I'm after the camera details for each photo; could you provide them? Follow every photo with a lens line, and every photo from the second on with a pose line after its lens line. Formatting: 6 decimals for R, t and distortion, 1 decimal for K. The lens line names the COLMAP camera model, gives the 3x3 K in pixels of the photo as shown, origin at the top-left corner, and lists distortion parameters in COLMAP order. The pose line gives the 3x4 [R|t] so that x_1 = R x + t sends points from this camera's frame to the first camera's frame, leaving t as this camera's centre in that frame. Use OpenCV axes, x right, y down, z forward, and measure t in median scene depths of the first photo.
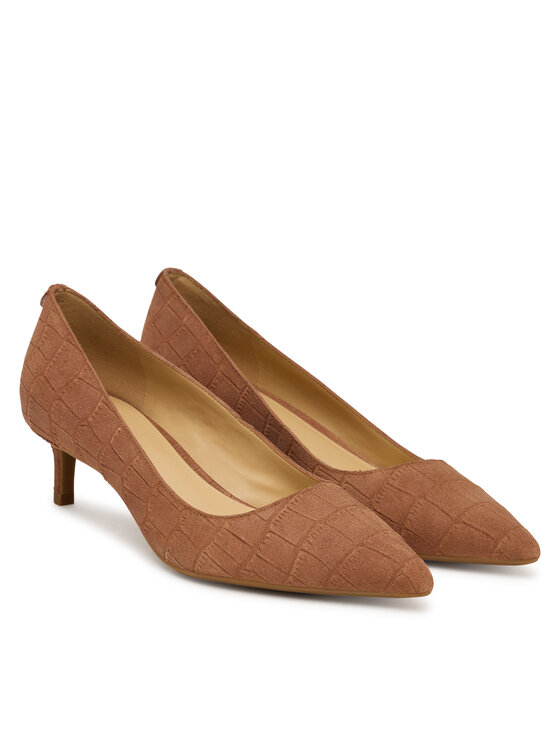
lens RADIAL K [[2216.9, 0, 280.0], [0, 2216.9, 373.0], [0, 0, 1]] dist [0.073322, 0.342436]
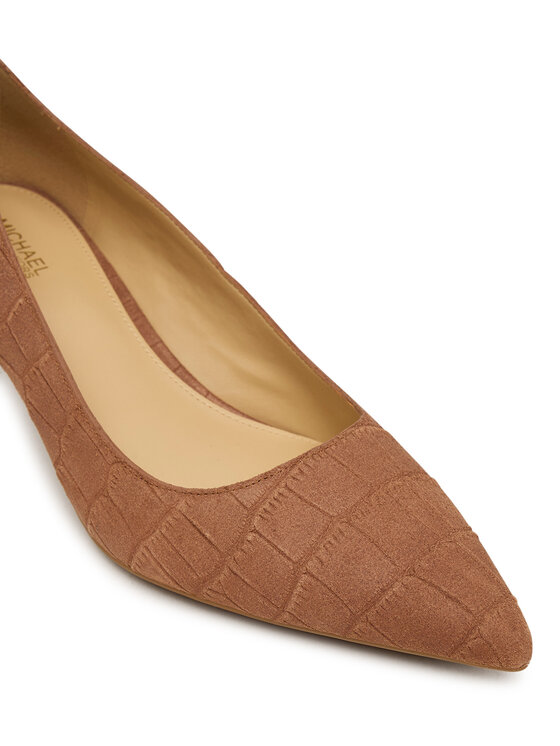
lens RADIAL K [[1590.9, 0, 280.0], [0, 1590.9, 373.0], [0, 0, 1]] dist [-0.026781, -0.323867]
pose [[0.998872, 0.032369, -0.034732, 0.015428], [-0.021057, 0.957711, 0.286961, -0.087041], [0.042552, -0.285906, 0.957312, 0.608415]]
